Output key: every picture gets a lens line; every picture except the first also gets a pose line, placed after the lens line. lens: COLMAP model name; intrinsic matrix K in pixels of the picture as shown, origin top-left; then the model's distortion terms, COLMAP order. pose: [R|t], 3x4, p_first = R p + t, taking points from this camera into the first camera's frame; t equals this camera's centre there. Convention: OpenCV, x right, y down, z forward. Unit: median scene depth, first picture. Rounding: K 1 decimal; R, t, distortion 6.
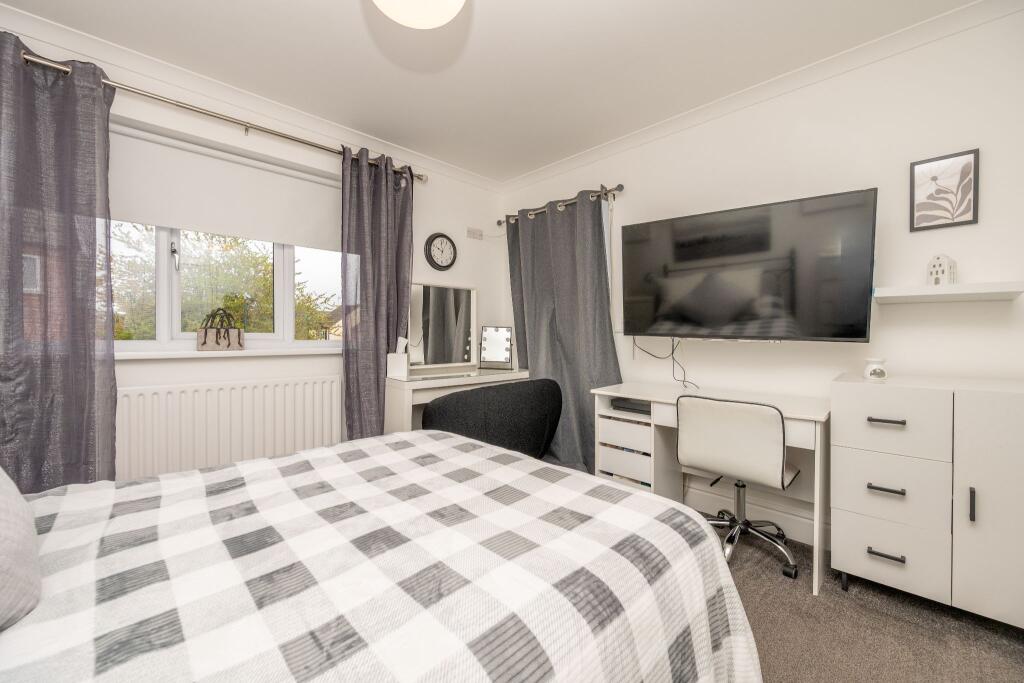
lens RADIAL K [[402.0, 0, 511.9], [0, 402.0, 340.9], [0, 0, 1]] dist [-0.011131, -0.000541]
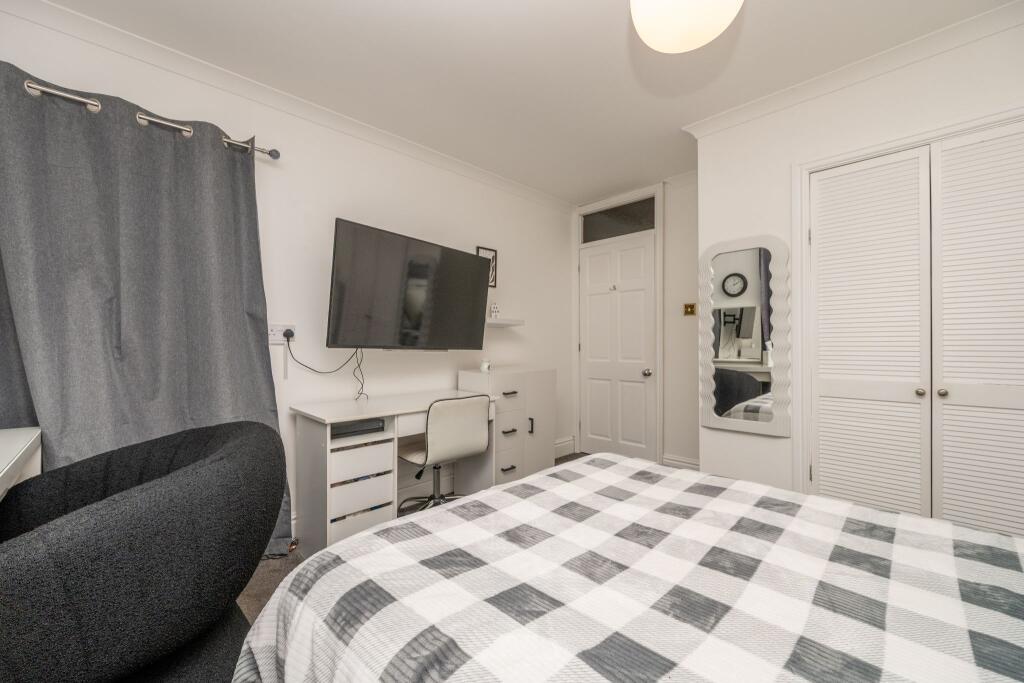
lens RADIAL K [[402.0, 0, 511.7], [0, 402.0, 337.7], [0, 0, 1]] dist [-0.011131, -0.000541]
pose [[0.002889, 0.007646, 0.999967, -0.636938], [0.017472, 0.999818, -0.007696, -0.025552], [-0.999843, 0.017494, 0.002755, 0.718066]]
